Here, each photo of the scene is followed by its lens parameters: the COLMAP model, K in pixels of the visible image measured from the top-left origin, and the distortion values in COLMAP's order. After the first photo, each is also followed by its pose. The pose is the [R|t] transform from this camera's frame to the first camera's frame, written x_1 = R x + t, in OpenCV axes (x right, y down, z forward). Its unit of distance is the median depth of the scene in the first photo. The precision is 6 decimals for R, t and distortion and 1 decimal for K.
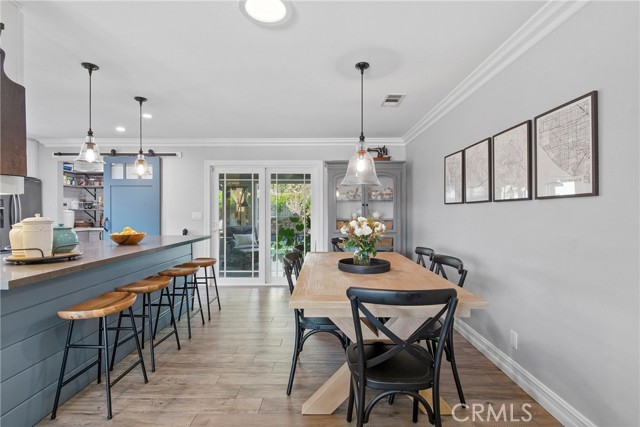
lens RADIAL K [[297.9, 0, 323.3], [0, 297.9, 215.3], [0, 0, 1]] dist [-0.008732, 0.000481]
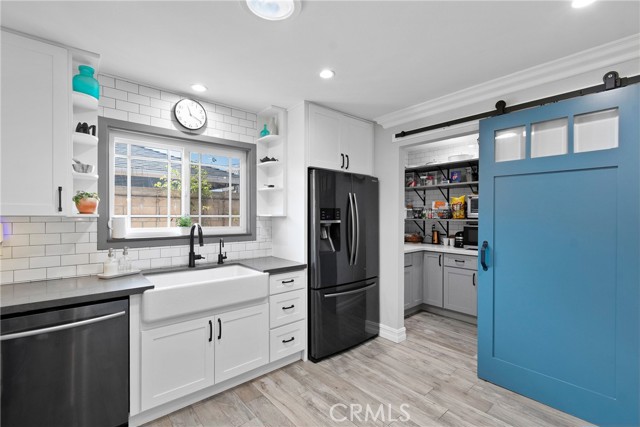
lens RADIAL K [[283.8, 0, 320.2], [0, 283.8, 215.5], [0, 0, 1]] dist [0.002079, -0.001084]
pose [[0.643210, 0.004995, -0.765673, -0.537038], [-0.011402, 0.999930, -0.003055, -0.030452], [0.765605, 0.010695, 0.643222, 0.475700]]
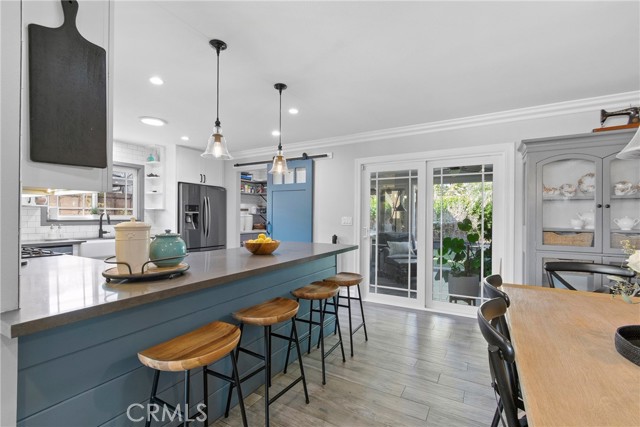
lens RADIAL K [[283.8, 0, 323.5], [0, 283.8, 216.8], [0, 0, 1]] dist [0.002079, -0.001084]
pose [[0.865307, 0.005631, -0.501210, -0.054176], [-0.011550, 0.999895, -0.008707, -0.002343], [0.501109, 0.013323, 0.865282, 0.218726]]
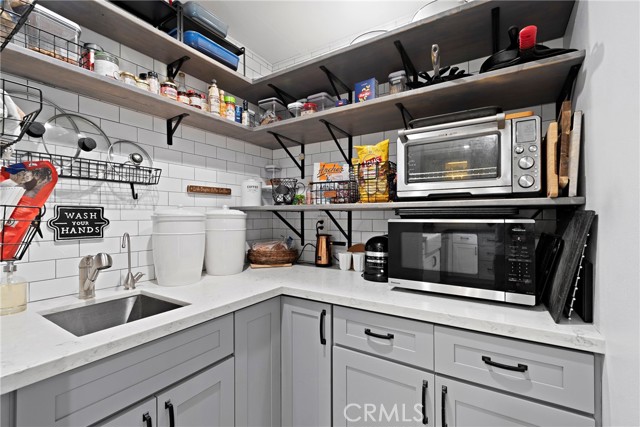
lens RADIAL K [[283.8, 0, 323.0], [0, 283.8, 216.9], [0, 0, 1]] dist [0.002079, -0.001084]
pose [[0.837676, 0.001665, -0.546164, -0.779314], [-0.006754, 0.999950, -0.007311, -0.010542], [0.546125, 0.009813, 0.837646, 1.007785]]
